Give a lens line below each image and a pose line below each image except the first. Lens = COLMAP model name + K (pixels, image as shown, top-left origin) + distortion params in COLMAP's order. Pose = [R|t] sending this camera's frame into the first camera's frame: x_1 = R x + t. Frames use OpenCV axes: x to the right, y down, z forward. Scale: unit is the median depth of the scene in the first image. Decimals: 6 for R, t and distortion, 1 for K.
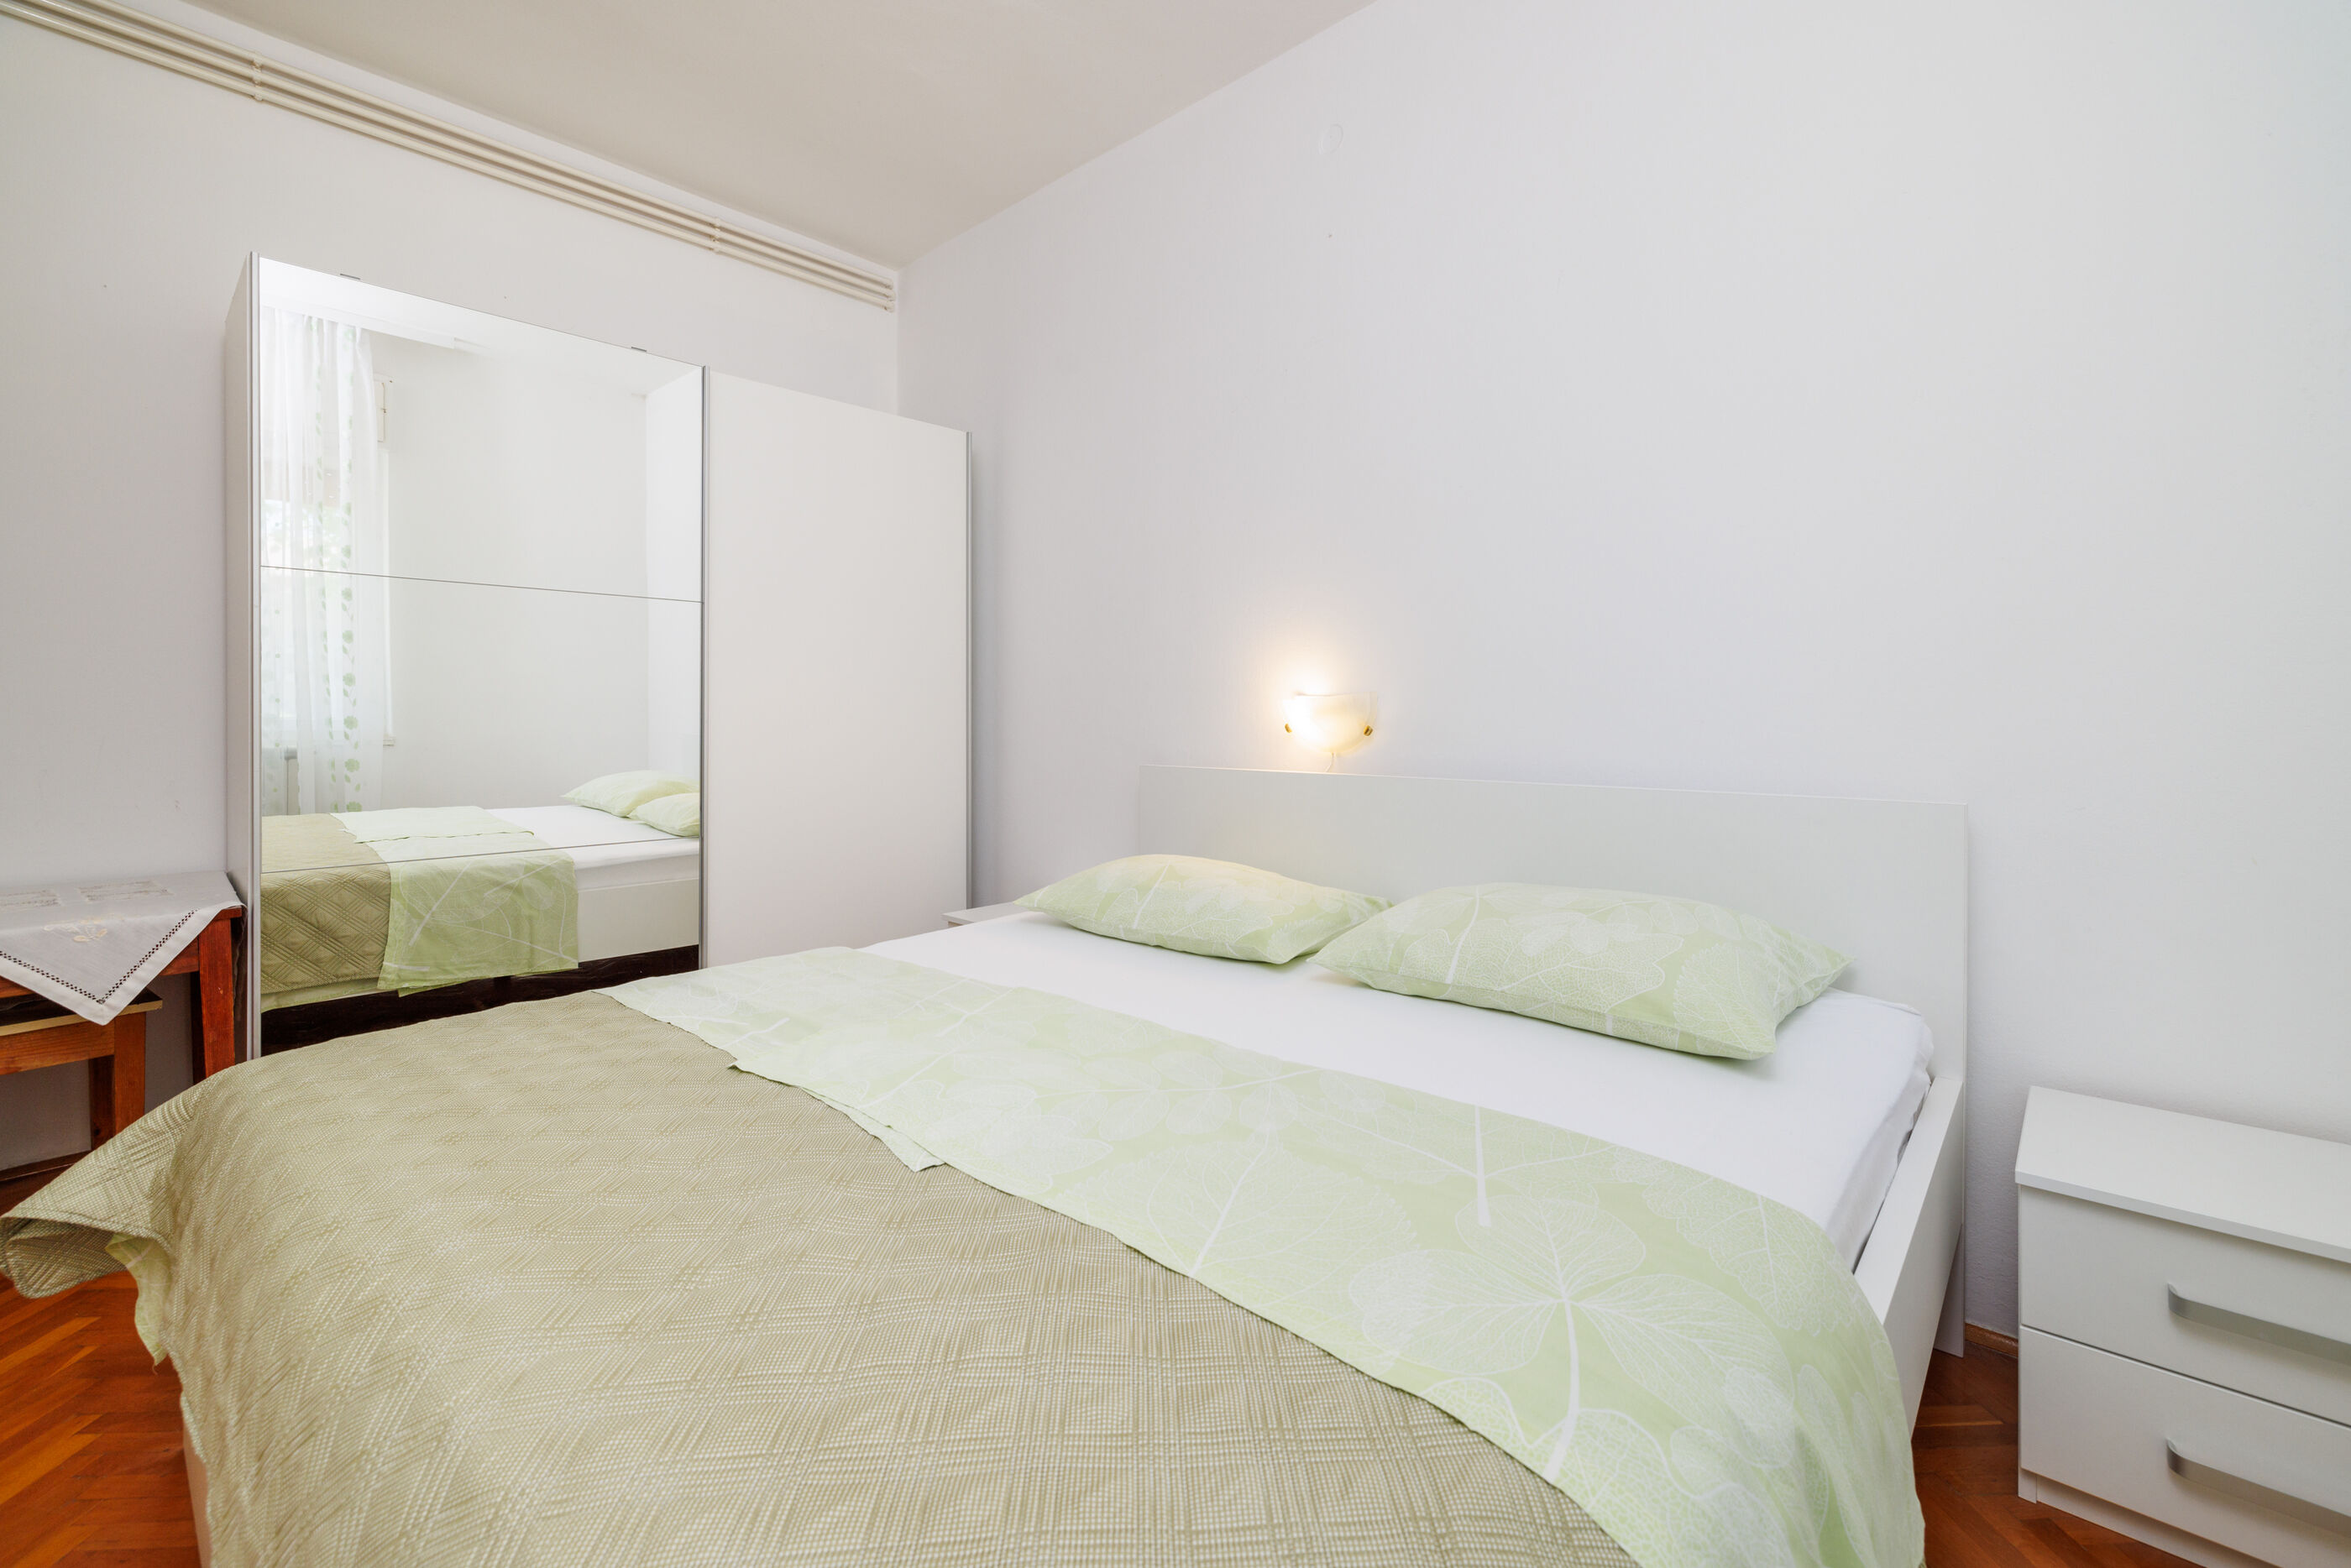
lens RADIAL K [[998.5, 0, 1153.7], [0, 998.5, 718.0], [0, 0, 1]] dist [0.001893, 0.000677]
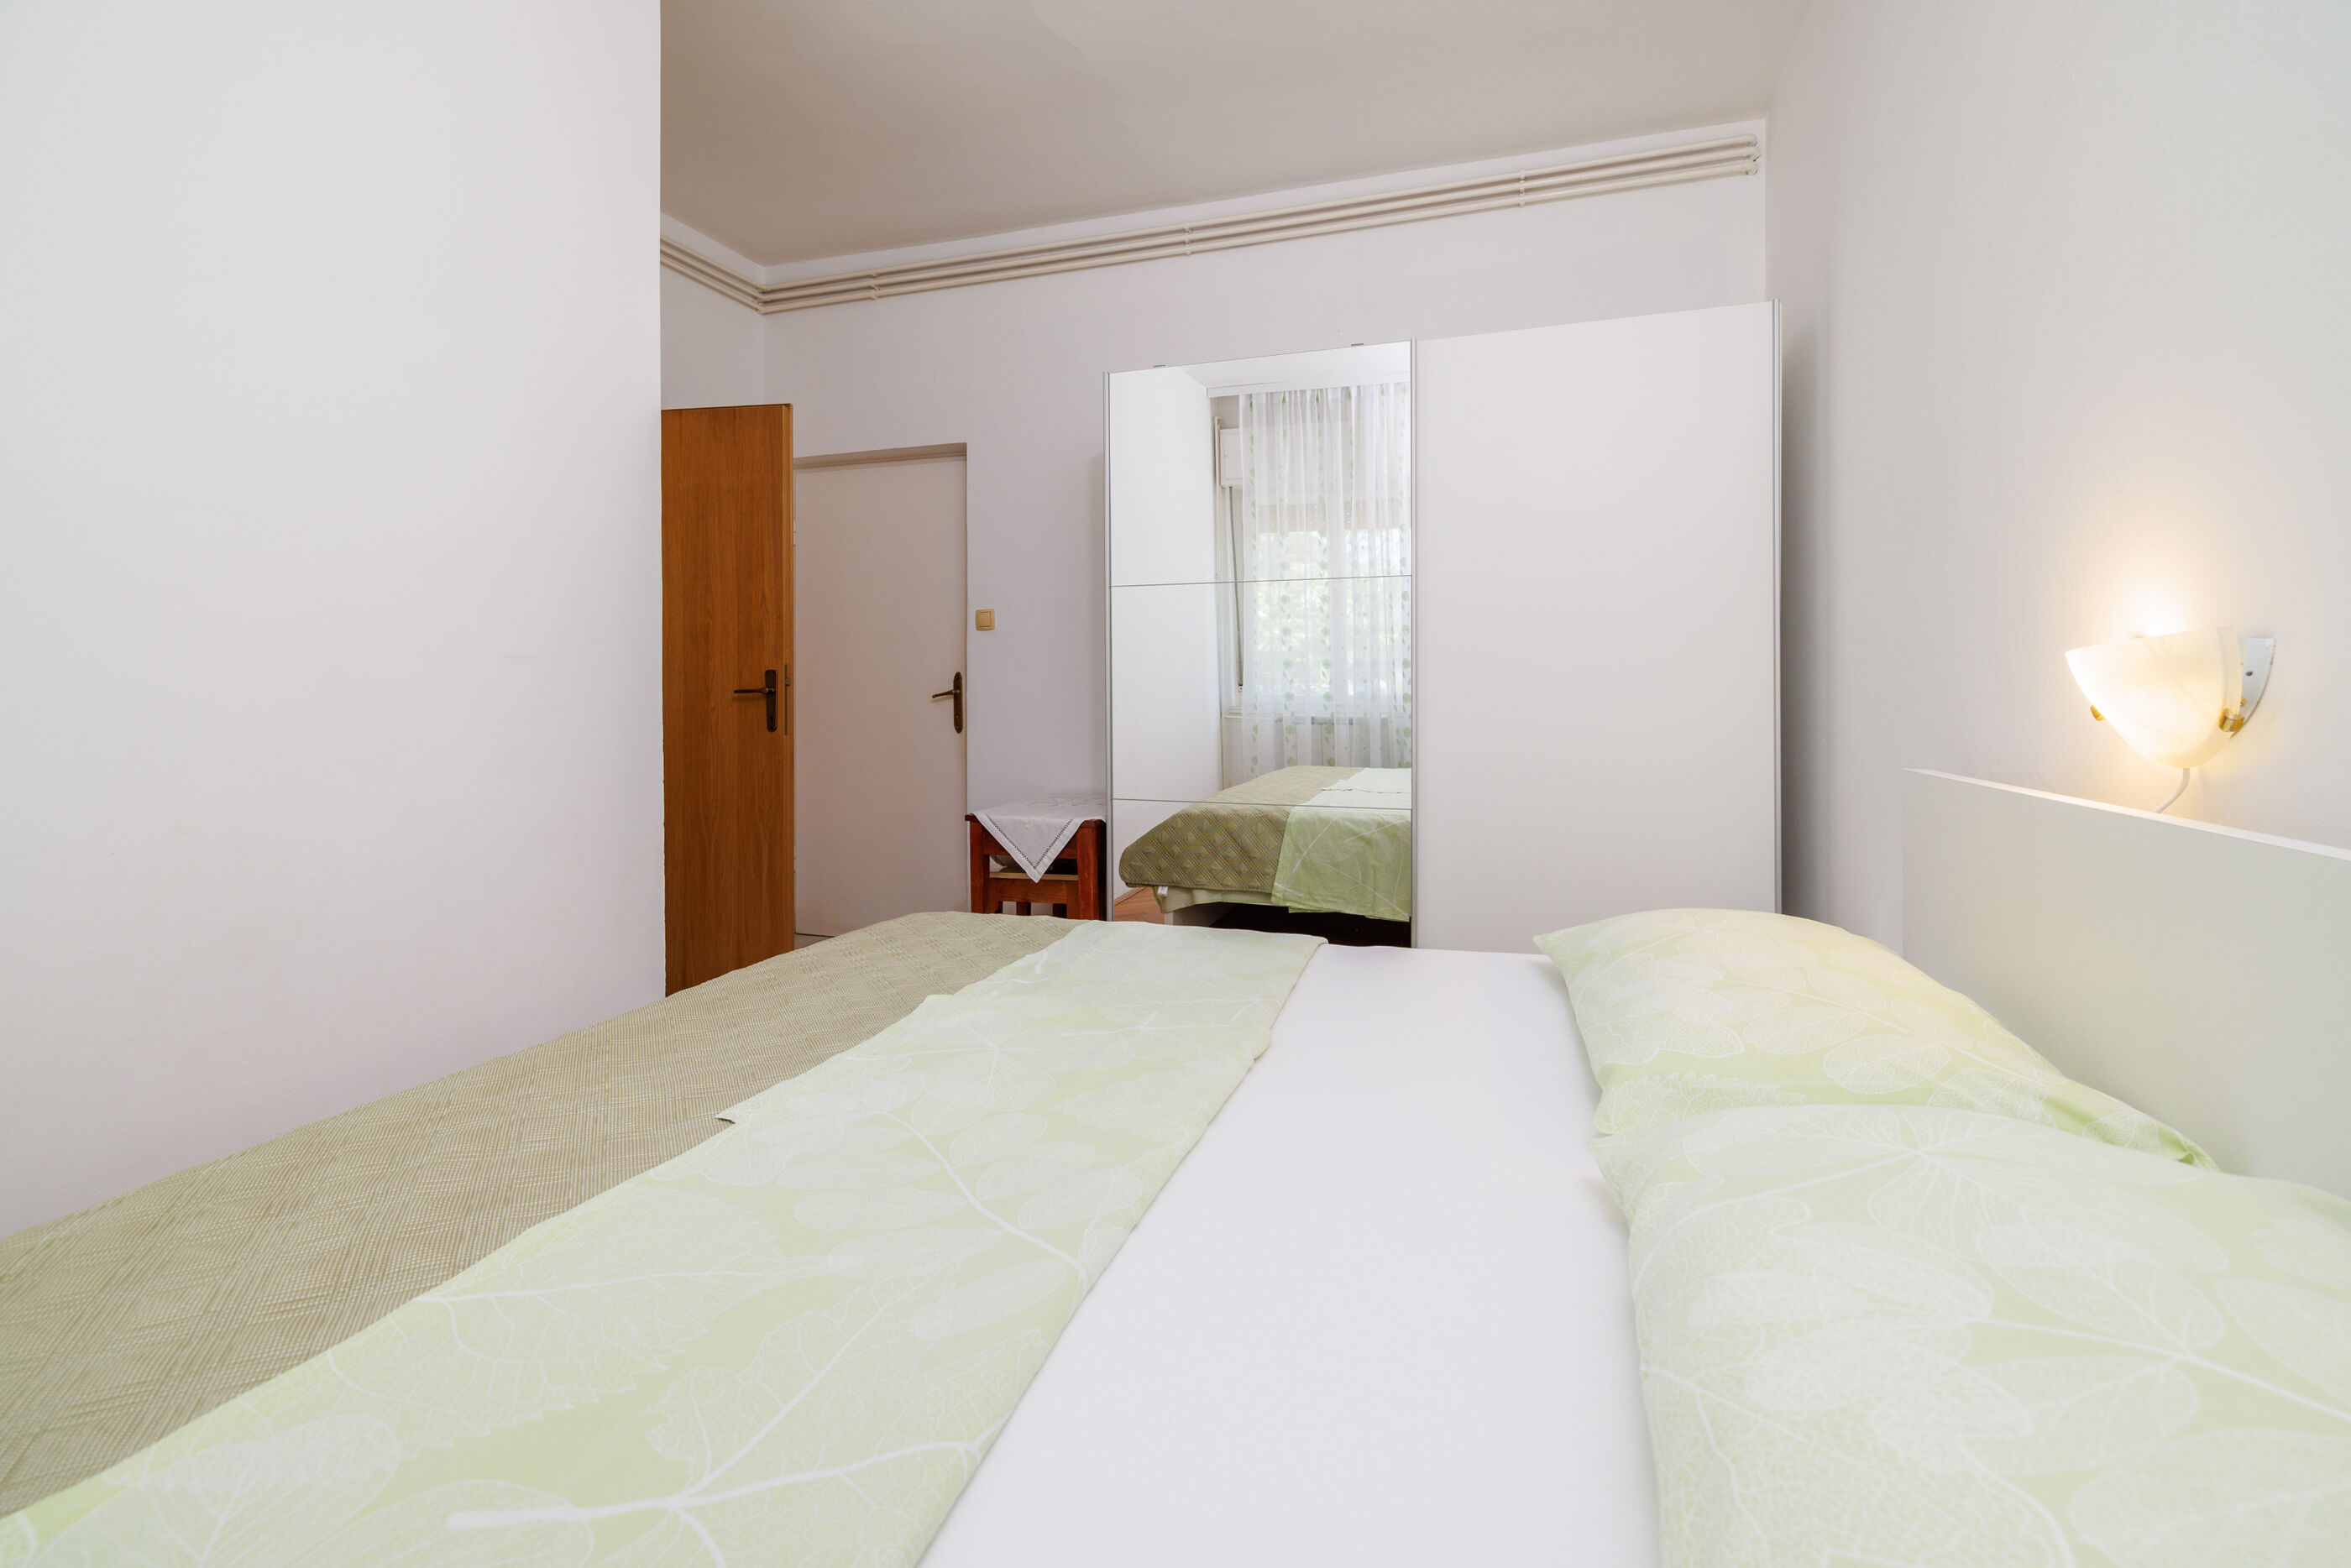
lens RADIAL K [[998.5, 0, 1208.6], [0, 998.5, 693.0], [0, 0, 1]] dist [0.001893, 0.000677]
pose [[0.438423, 0.000563, -0.898769, 0.338124], [0.000317, 1.000000, 0.000781, 0.000301], [0.898769, -0.000627, 0.438423, 0.357345]]
